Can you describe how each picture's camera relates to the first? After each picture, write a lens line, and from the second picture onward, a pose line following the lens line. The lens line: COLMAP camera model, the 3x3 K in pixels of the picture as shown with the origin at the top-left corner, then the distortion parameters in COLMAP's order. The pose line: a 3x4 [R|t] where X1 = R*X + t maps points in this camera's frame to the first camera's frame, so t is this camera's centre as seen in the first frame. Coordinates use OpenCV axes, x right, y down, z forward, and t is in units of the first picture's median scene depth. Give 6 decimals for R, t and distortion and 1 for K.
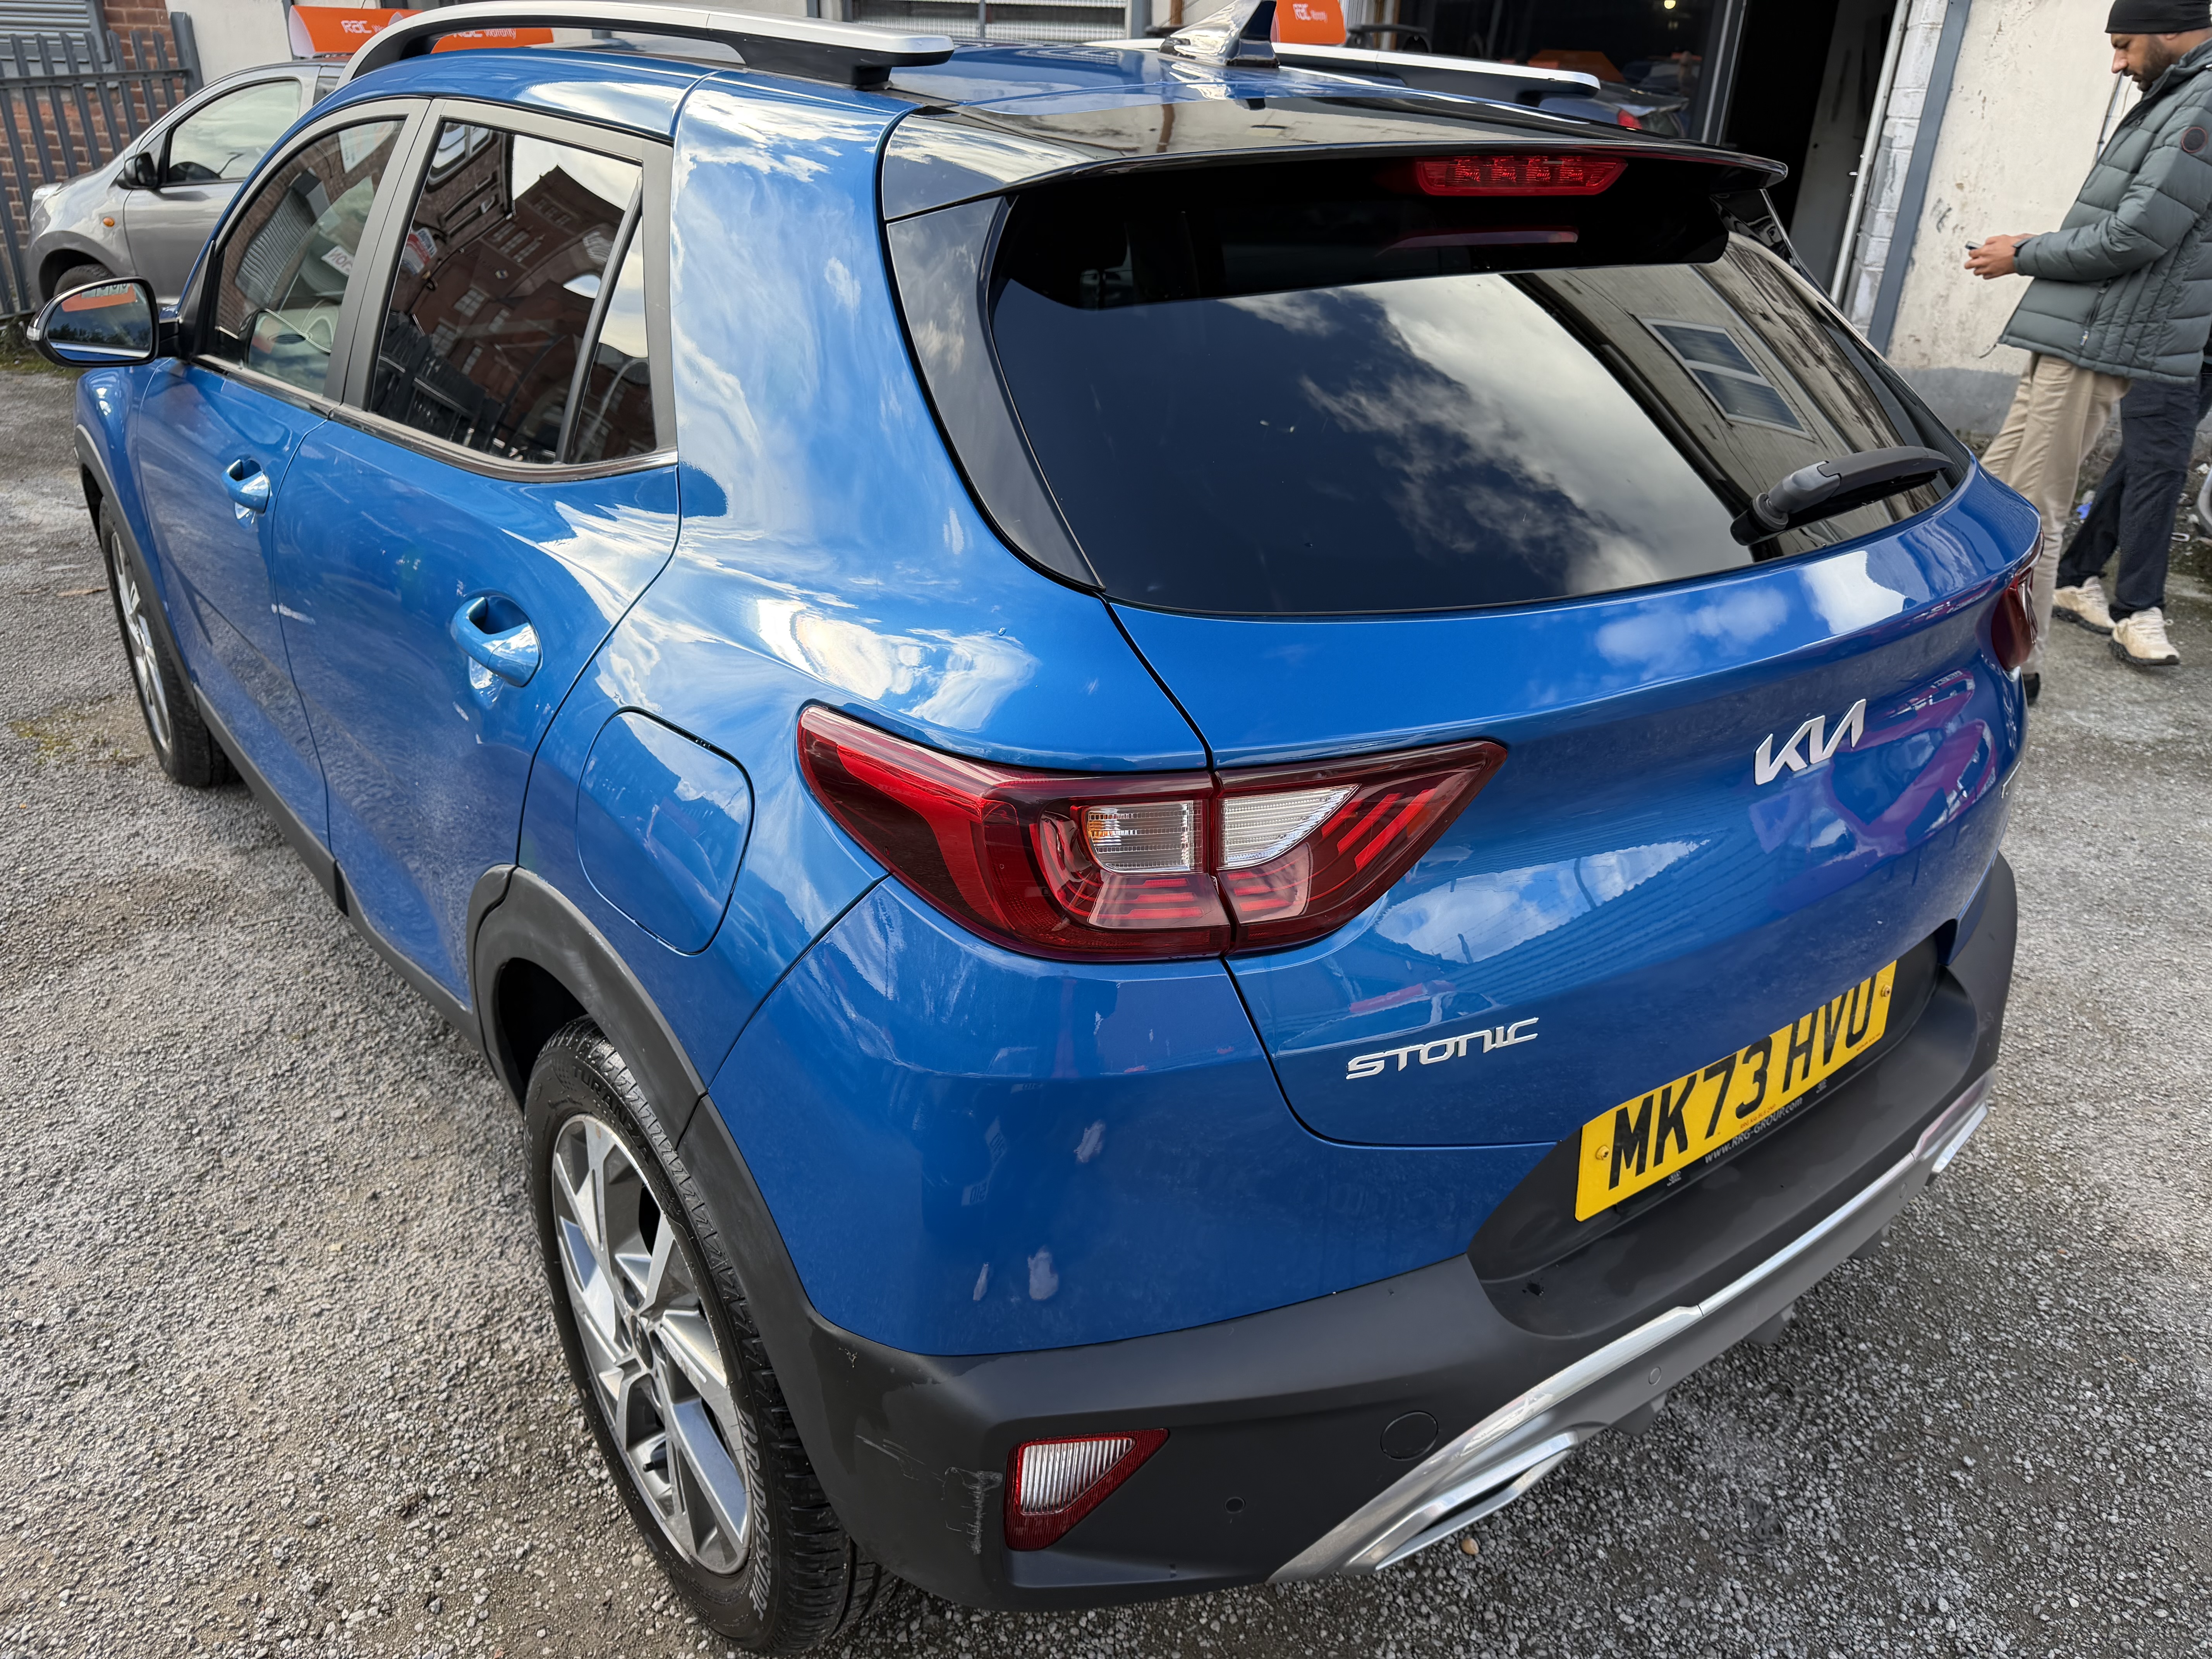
lens RADIAL K [[1584.2, 0, 1157.5], [0, 1584.2, 837.8], [0, 0, 1]] dist [0.017828, -0.025127]
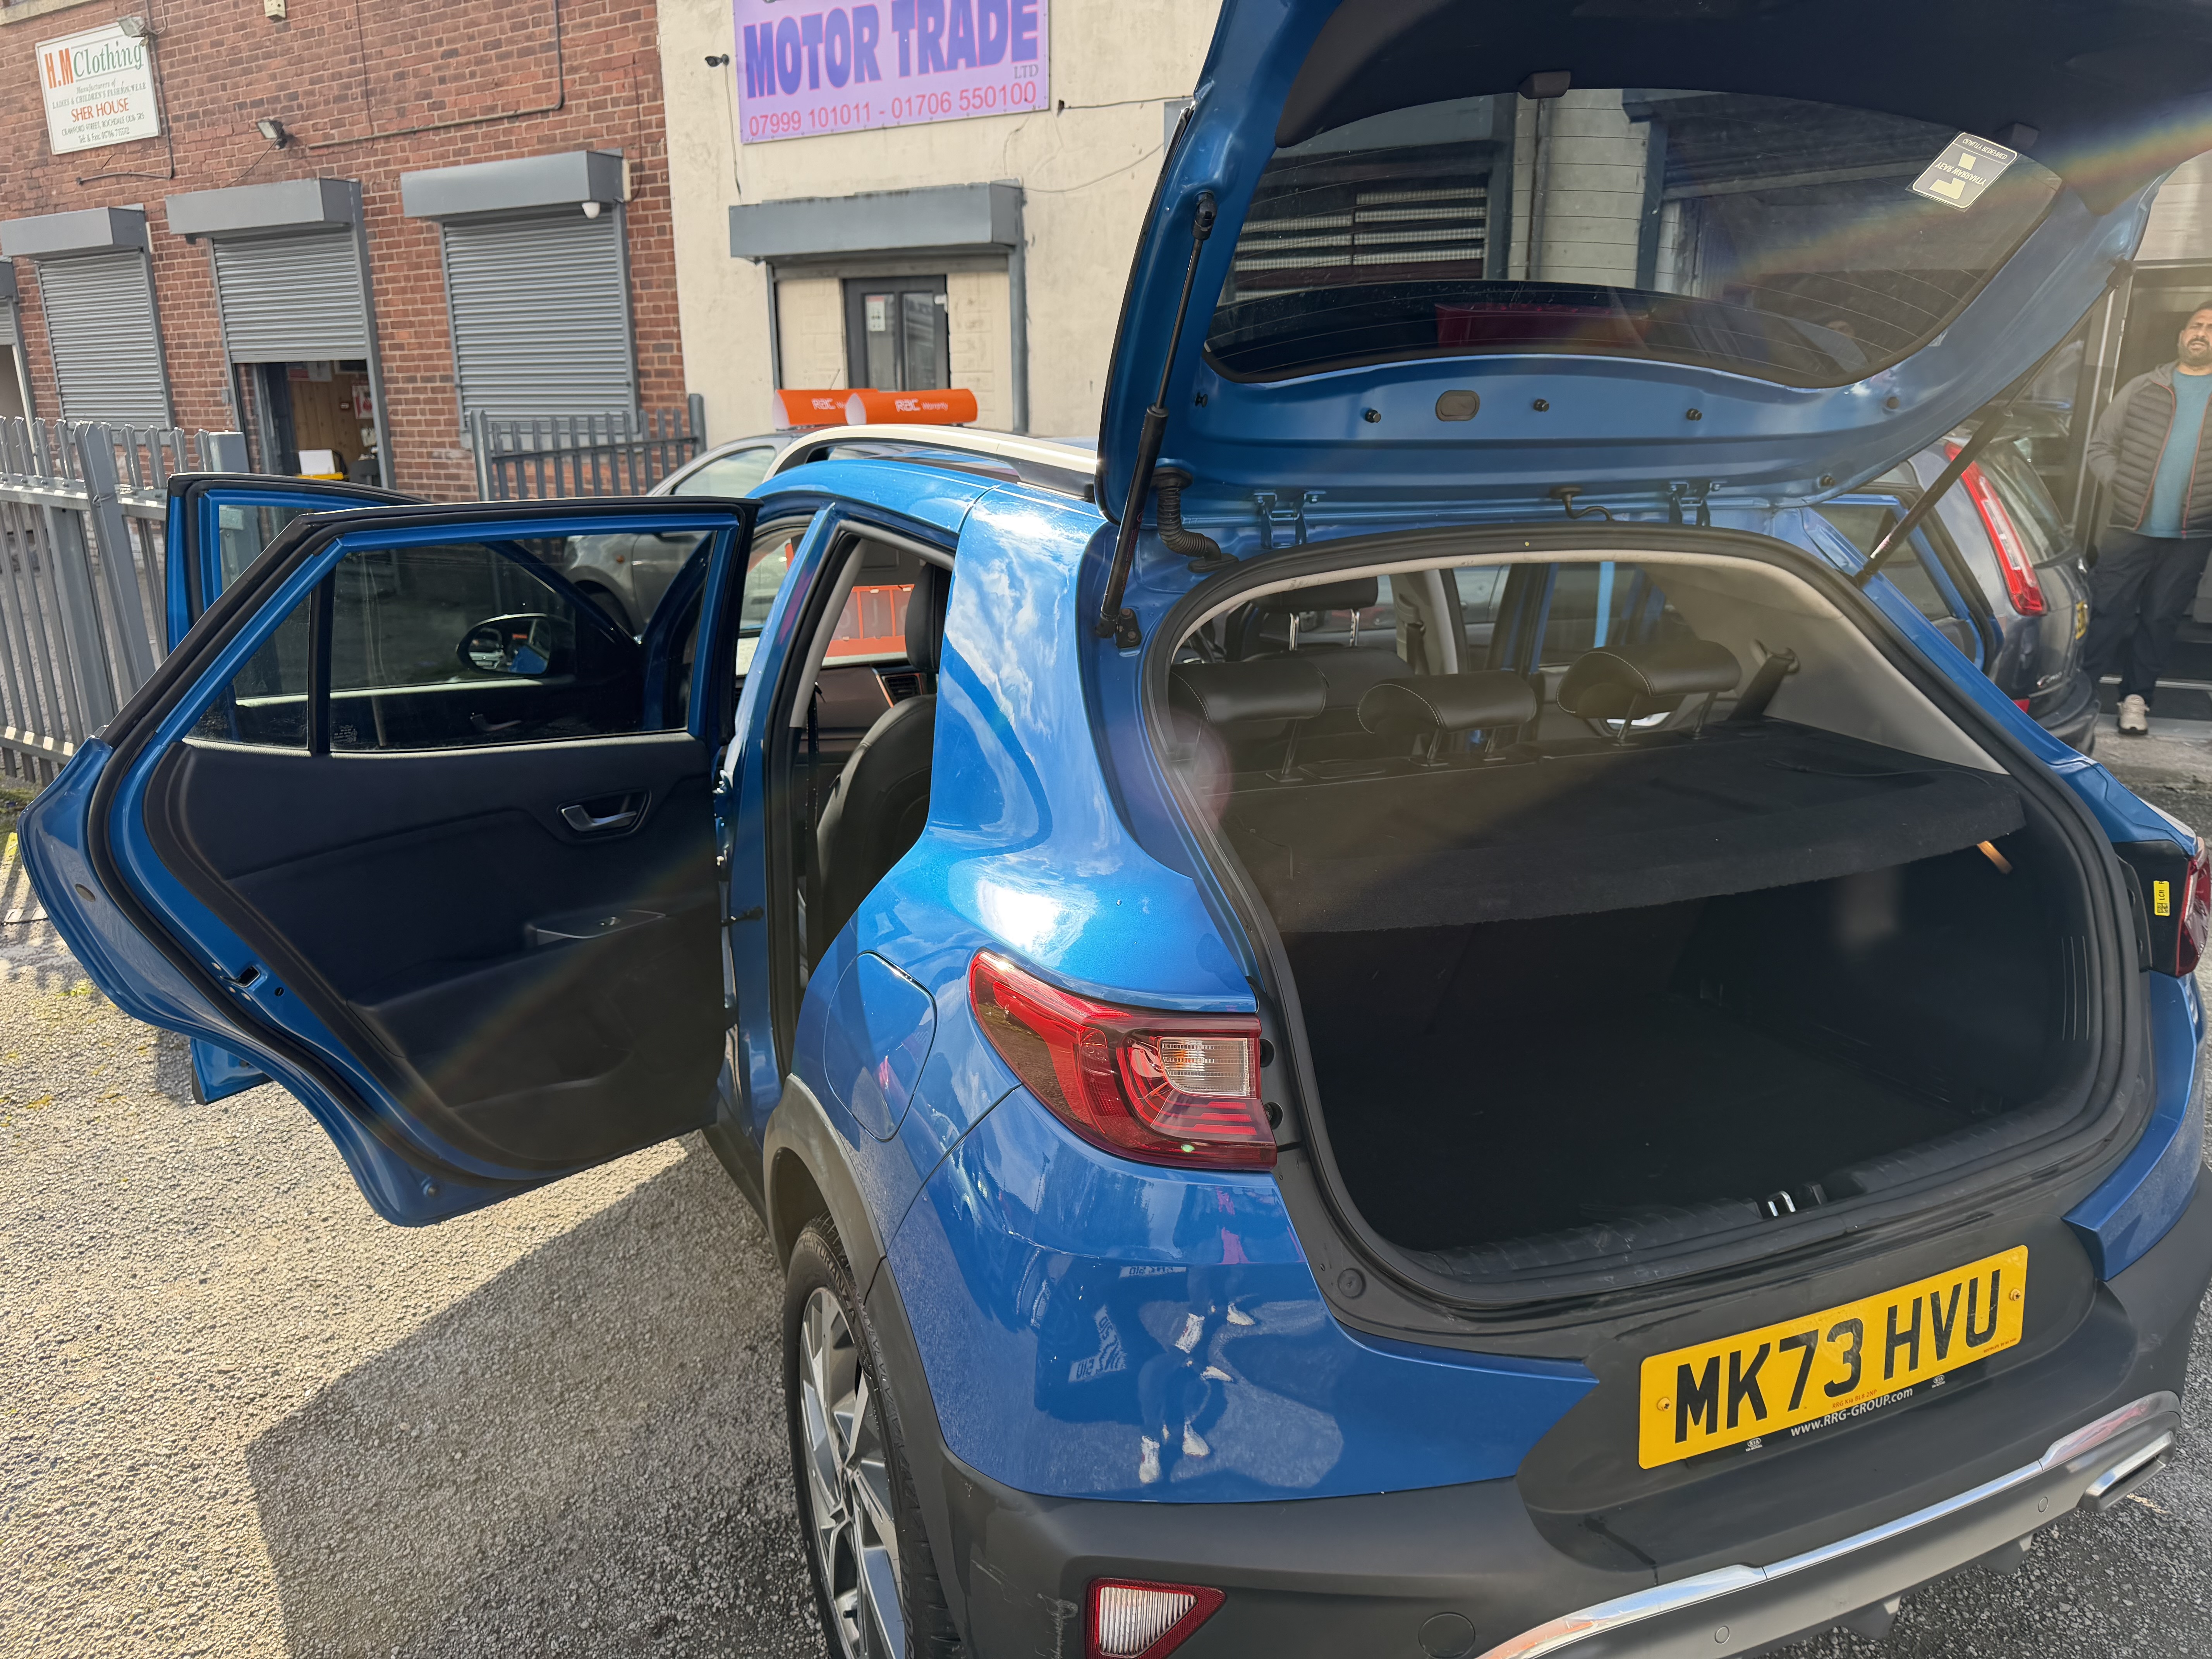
lens RADIAL K [[1584.2, 0, 1128.5], [0, 1584.2, 820.0], [0, 0, 1]] dist [0.017828, -0.025127]
pose [[0.968141, 0.027689, -0.248870, 0.146276], [-0.075021, 0.980288, -0.182779, 0.025864], [0.238904, 0.195626, 0.951134, -0.158880]]
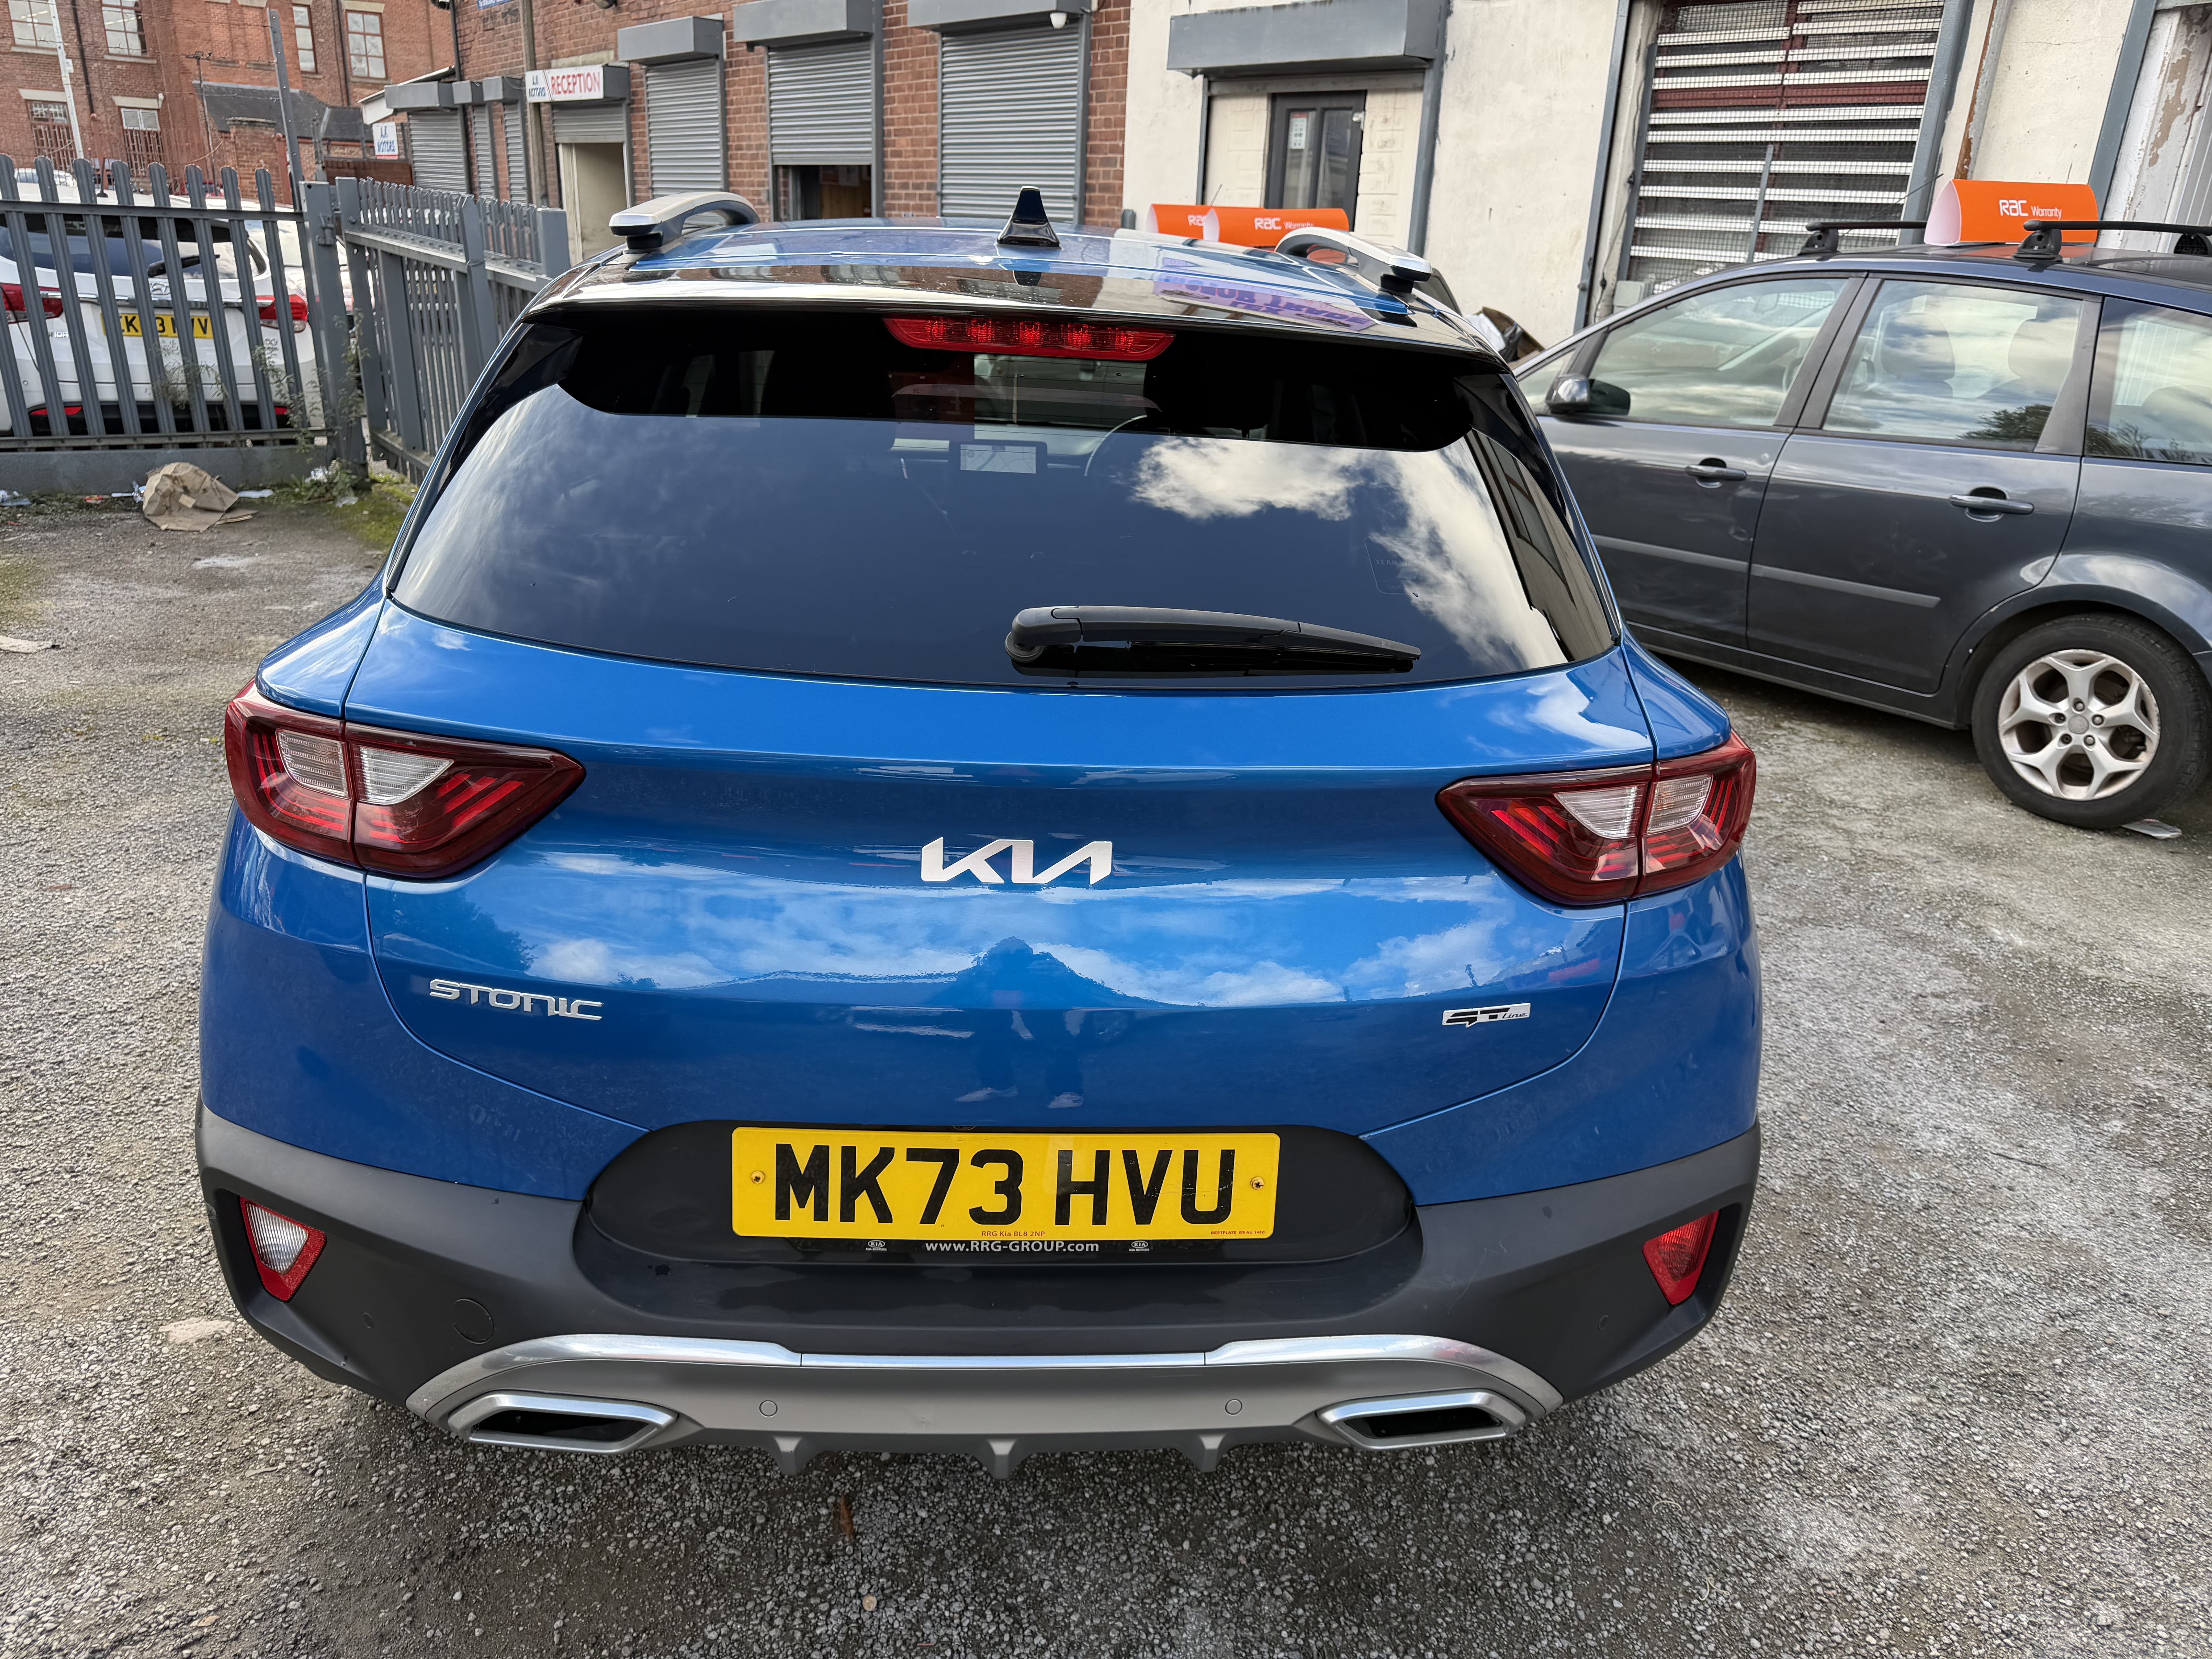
lens RADIAL K [[1584.2, 0, 1129.6], [0, 1584.2, 805.5], [0, 0, 1]] dist [0.017828, -0.025127]
pose [[0.822929, 0.196624, -0.533035, 0.815171], [-0.259037, 0.964865, -0.044001, -0.055203], [0.505655, 0.174286, 0.844948, 0.119641]]
